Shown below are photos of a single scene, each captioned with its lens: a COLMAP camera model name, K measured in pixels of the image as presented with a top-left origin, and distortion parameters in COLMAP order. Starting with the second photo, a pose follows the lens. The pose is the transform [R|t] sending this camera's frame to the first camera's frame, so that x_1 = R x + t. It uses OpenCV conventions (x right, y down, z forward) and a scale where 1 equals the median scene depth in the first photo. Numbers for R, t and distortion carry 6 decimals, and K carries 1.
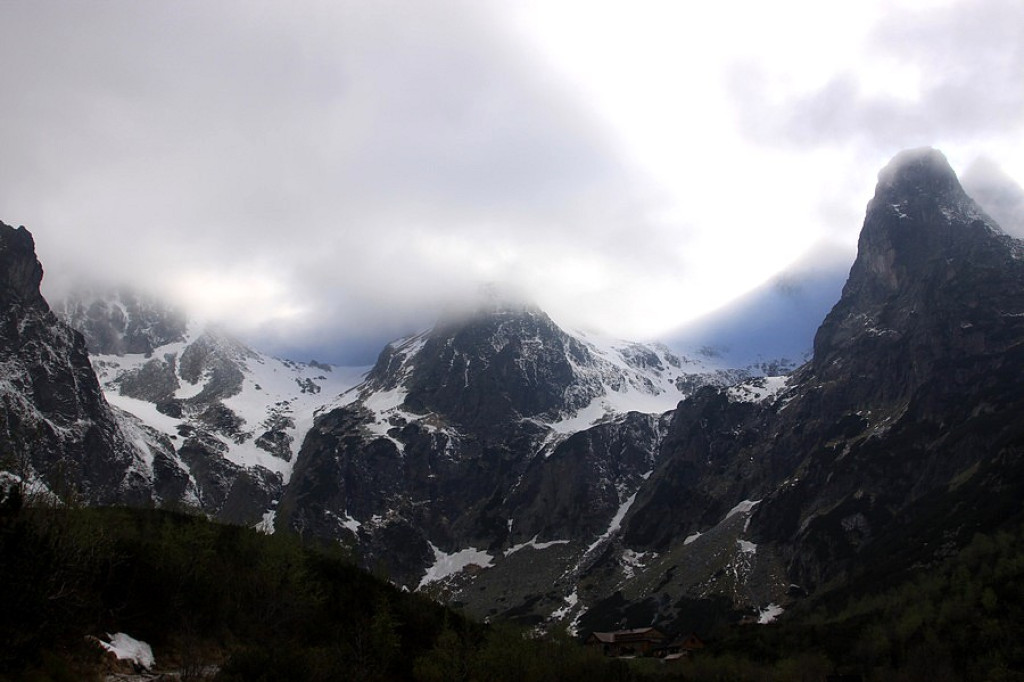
lens RADIAL K [[1126.7, 0, 521.6], [0, 1126.7, 336.4], [0, 0, 1]] dist [-0.104619, 0.000000]
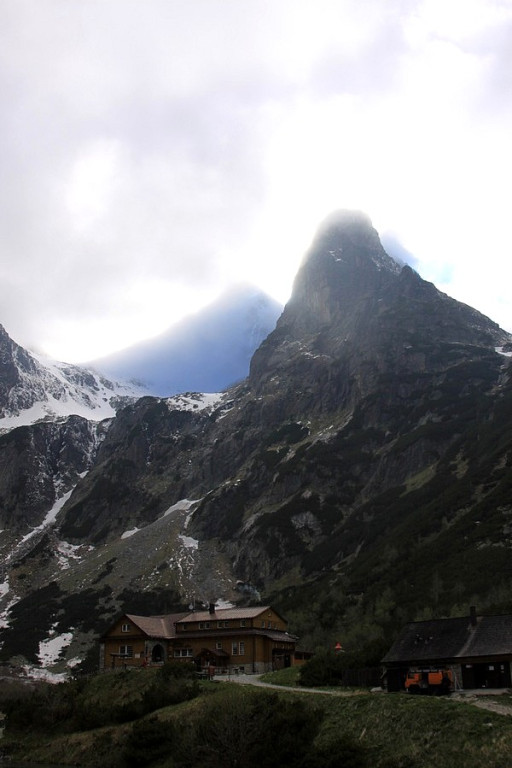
lens RADIAL K [[838.1, 0, 253.9], [0, 838.1, 356.7], [0, 0, 1]] dist [-0.111752, 0.000000]
pose [[0.937772, 0.115372, 0.327524, -0.006267], [-0.095777, 0.992543, -0.075399, 0.064034], [-0.333781, 0.039338, 0.941830, 0.235006]]
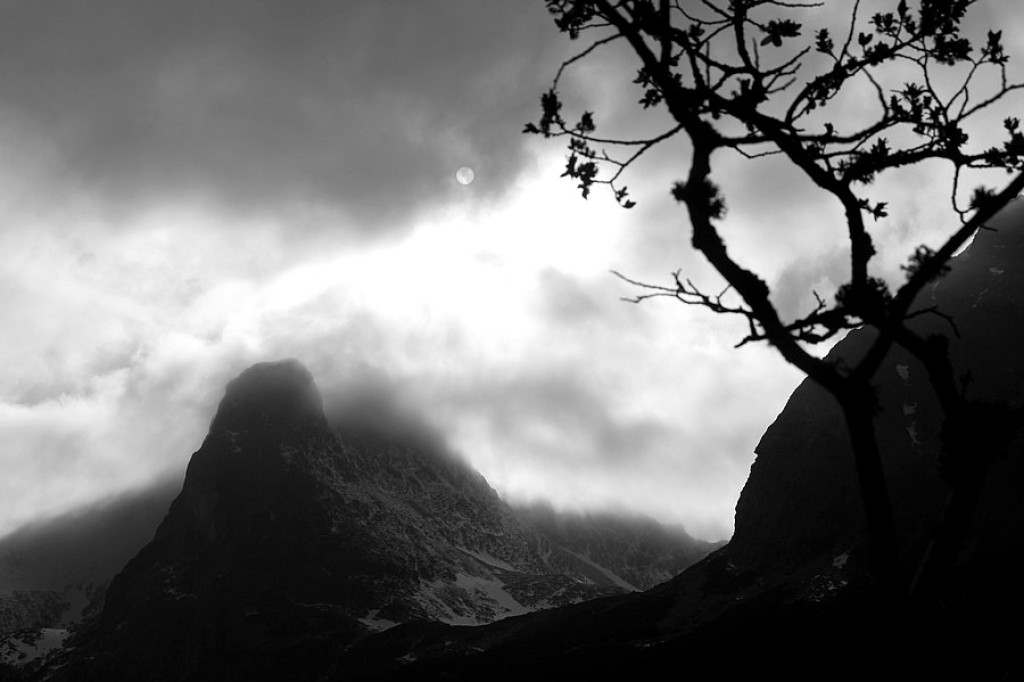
lens RADIAL K [[1741.7, 0, 505.7], [0, 1741.7, 346.4], [0, 0, 1]] dist [0.018300, 0.000000]
pose [[0.916873, 0.144637, 0.372053, 0.034392], [-0.115729, 0.988333, -0.099020, -0.084847], [-0.382034, 0.047731, 0.922915, -0.293451]]
